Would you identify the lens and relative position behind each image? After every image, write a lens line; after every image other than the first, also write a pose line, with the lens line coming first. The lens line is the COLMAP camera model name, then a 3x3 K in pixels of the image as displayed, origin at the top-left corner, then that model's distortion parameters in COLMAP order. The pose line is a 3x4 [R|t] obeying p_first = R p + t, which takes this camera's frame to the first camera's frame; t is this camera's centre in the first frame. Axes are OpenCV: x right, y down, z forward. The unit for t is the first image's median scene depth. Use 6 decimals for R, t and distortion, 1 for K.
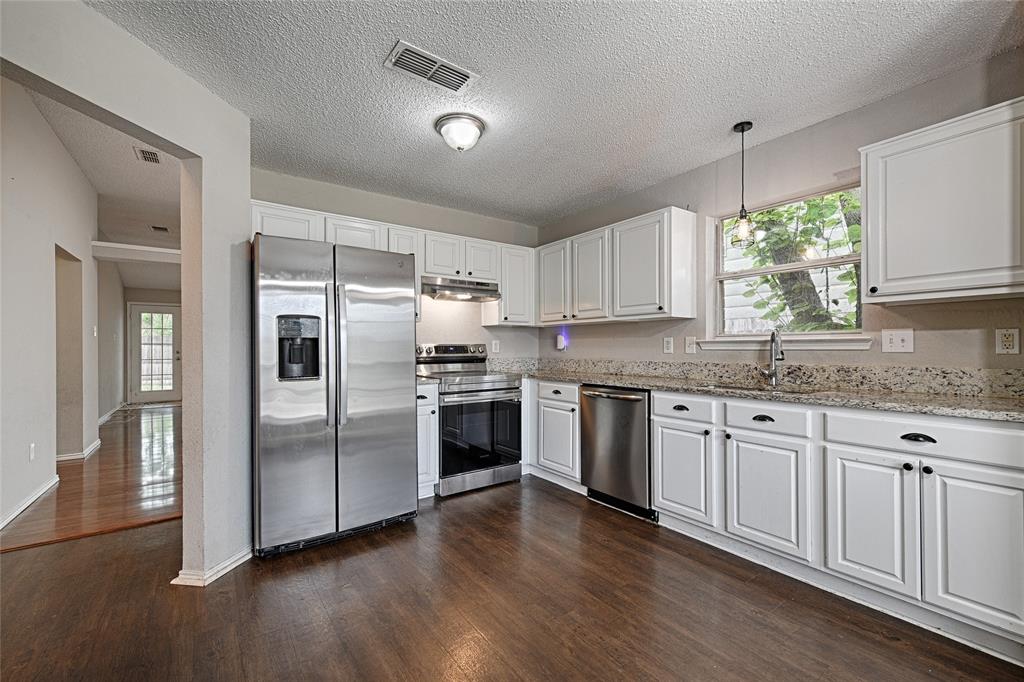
lens RADIAL K [[418.8, 0, 502.2], [0, 418.8, 349.2], [0, 0, 1]] dist [0.019103, -0.000775]
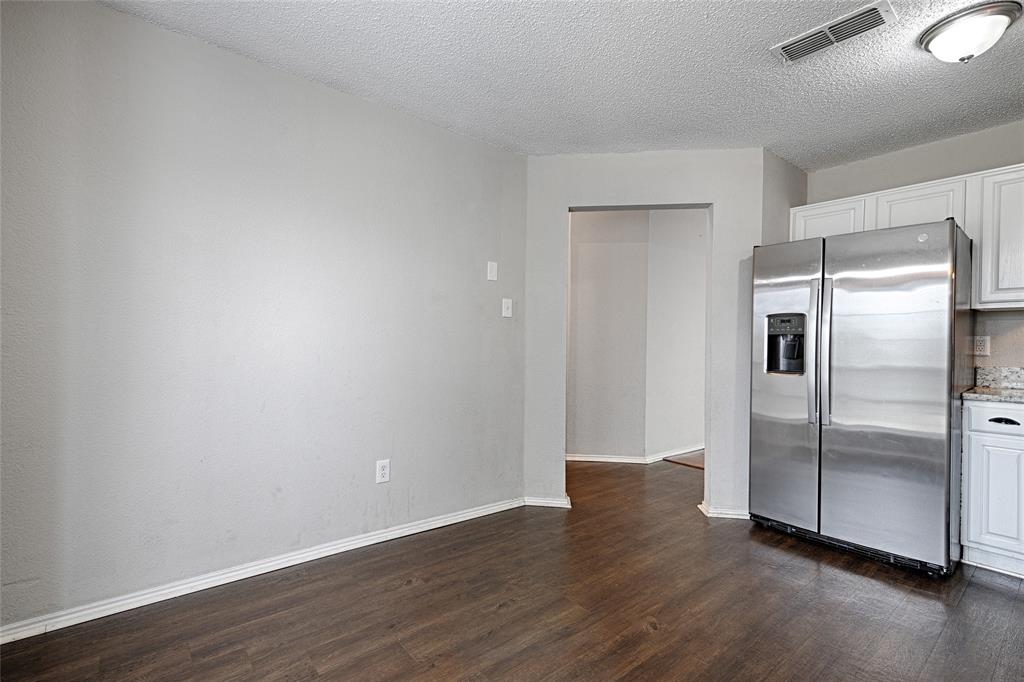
lens RADIAL K [[531.5, 0, 511.7], [0, 531.5, 341.3], [0, 0, 1]] dist [0.017581, -0.001492]
pose [[0.055737, 0.004209, -0.998437, 1.031402], [-0.005709, 0.999976, 0.003897, -0.012394], [0.998429, 0.005483, 0.055760, 0.288698]]
